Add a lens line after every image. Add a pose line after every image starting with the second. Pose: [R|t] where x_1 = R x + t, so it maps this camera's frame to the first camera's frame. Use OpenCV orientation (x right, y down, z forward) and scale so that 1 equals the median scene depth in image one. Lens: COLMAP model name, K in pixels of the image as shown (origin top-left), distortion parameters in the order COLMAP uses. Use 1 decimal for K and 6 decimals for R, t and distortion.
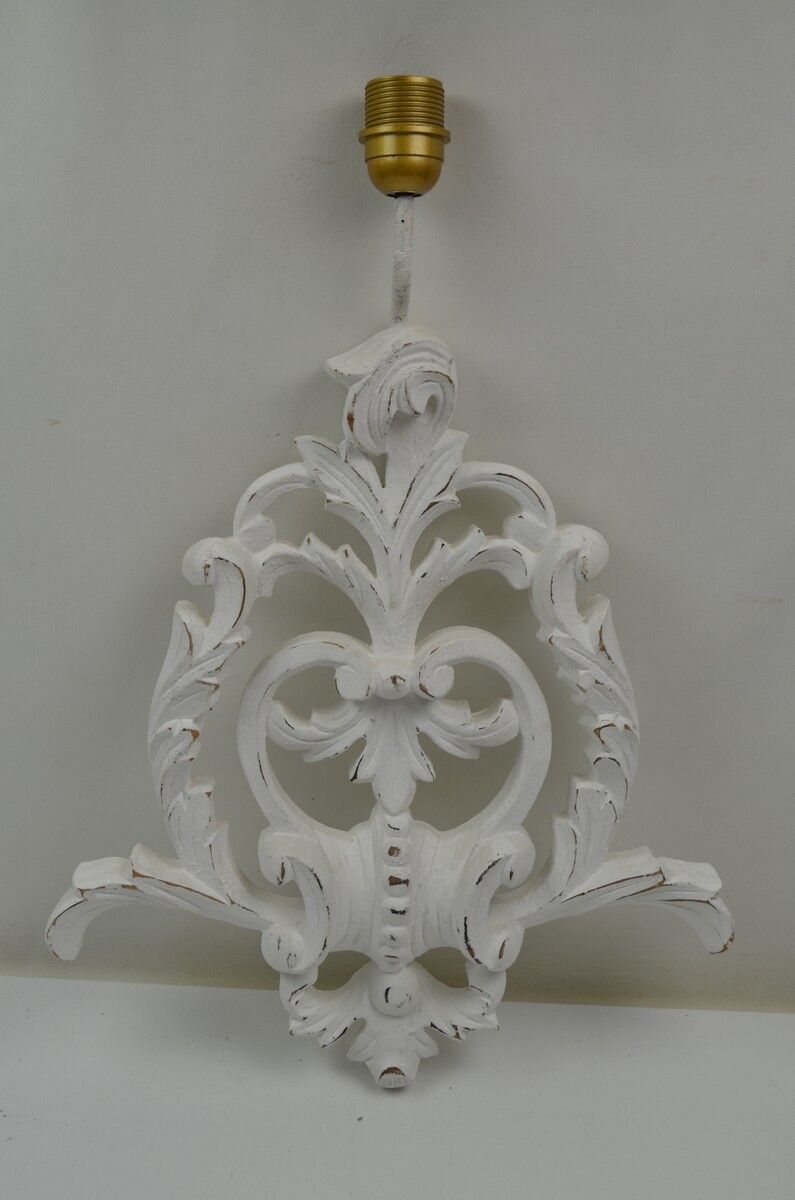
lens RADIAL K [[1377.0, 0, 397.5], [0, 1377.0, 600.0], [0, 0, 1]] dist [-0.045912, -0.010721]
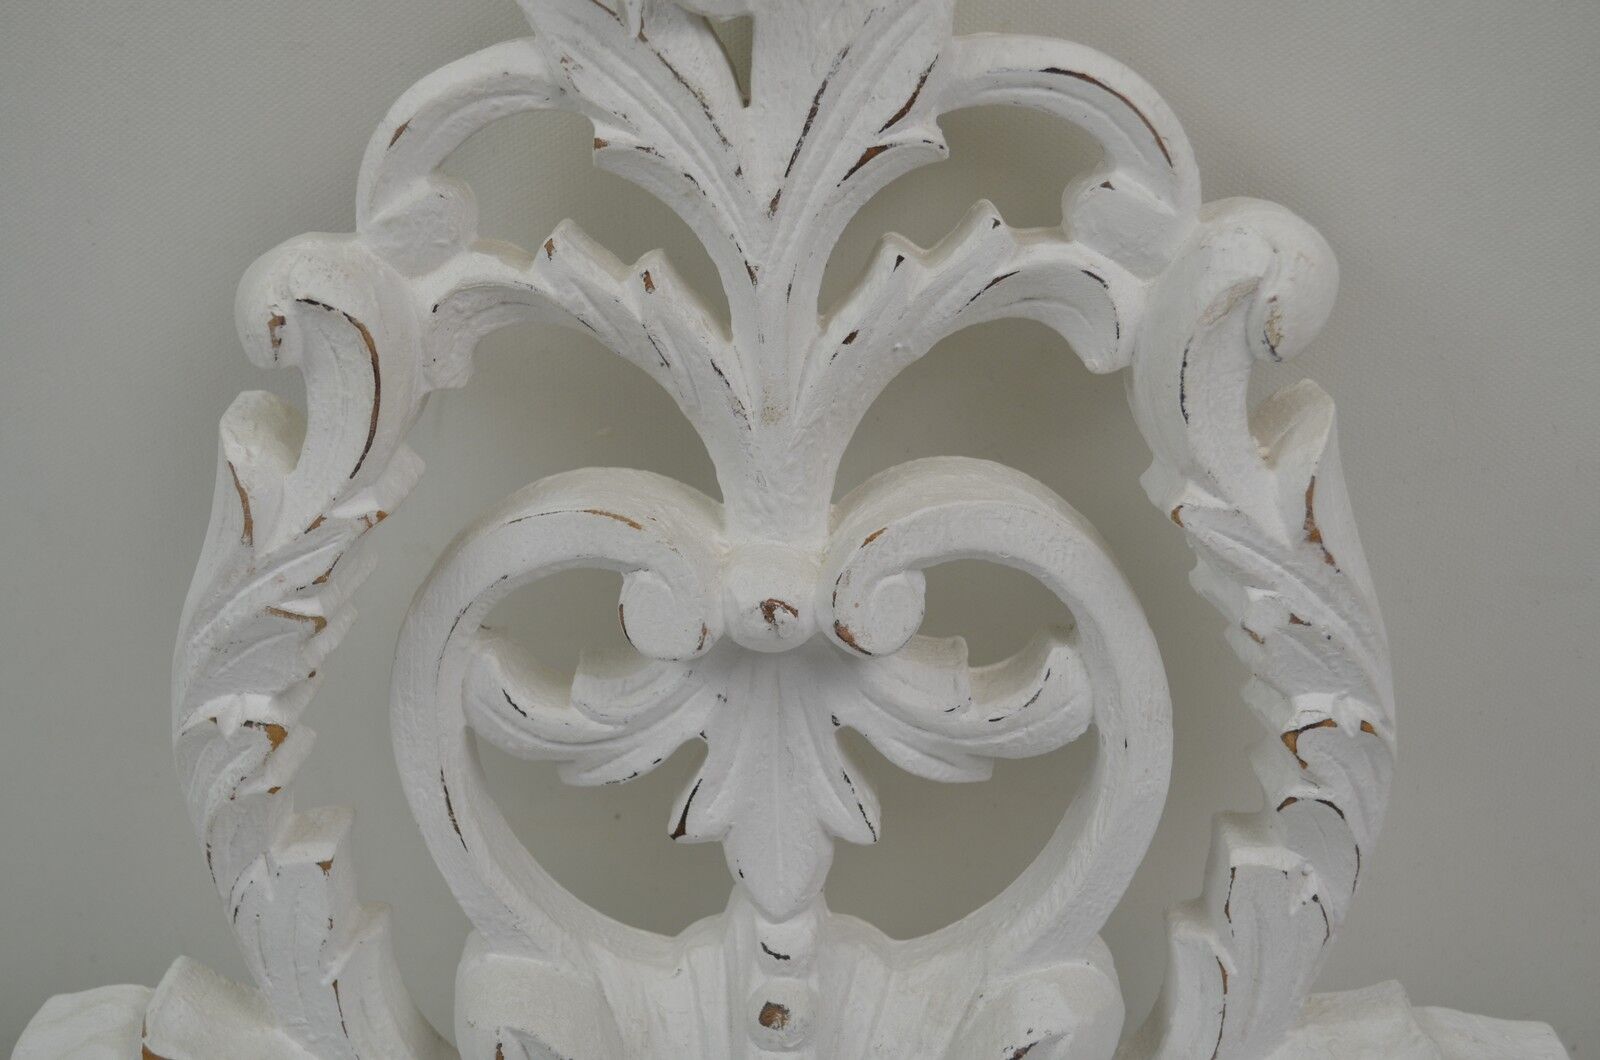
lens RADIAL K [[2161.4, 0, 800.0], [0, 2161.4, 530.0], [0, 0, 1]] dist [-0.037068, 0.015846]
pose [[0.997980, 0.012035, -0.062382, 0.043659], [-0.002064, 0.987517, 0.157502, -0.060194], [0.063499, -0.157055, 0.985546, 0.396695]]
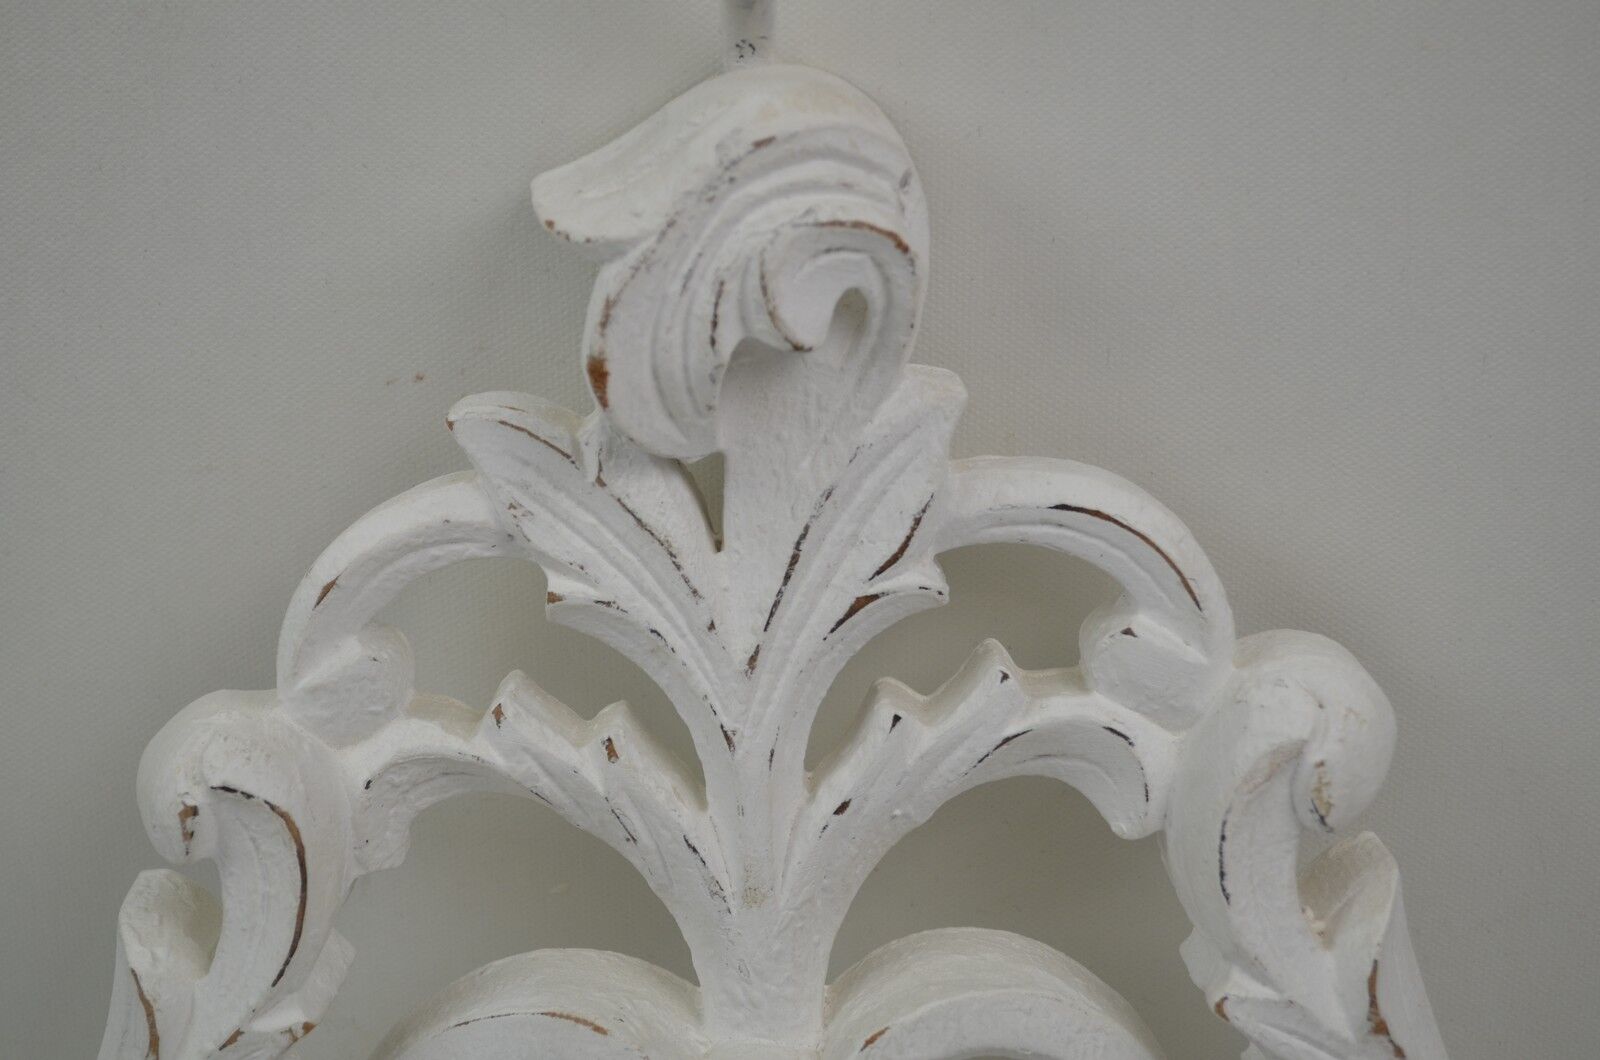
lens RADIAL K [[2713.4, 0, 800.0], [0, 2713.4, 530.0], [0, 0, 1]] dist [-0.003334, 0.012503]
pose [[0.998349, -0.015877, -0.055209, 0.046846], [0.019092, 0.998121, 0.058216, -0.125223], [0.054181, -0.059174, 0.996776, 0.341318]]
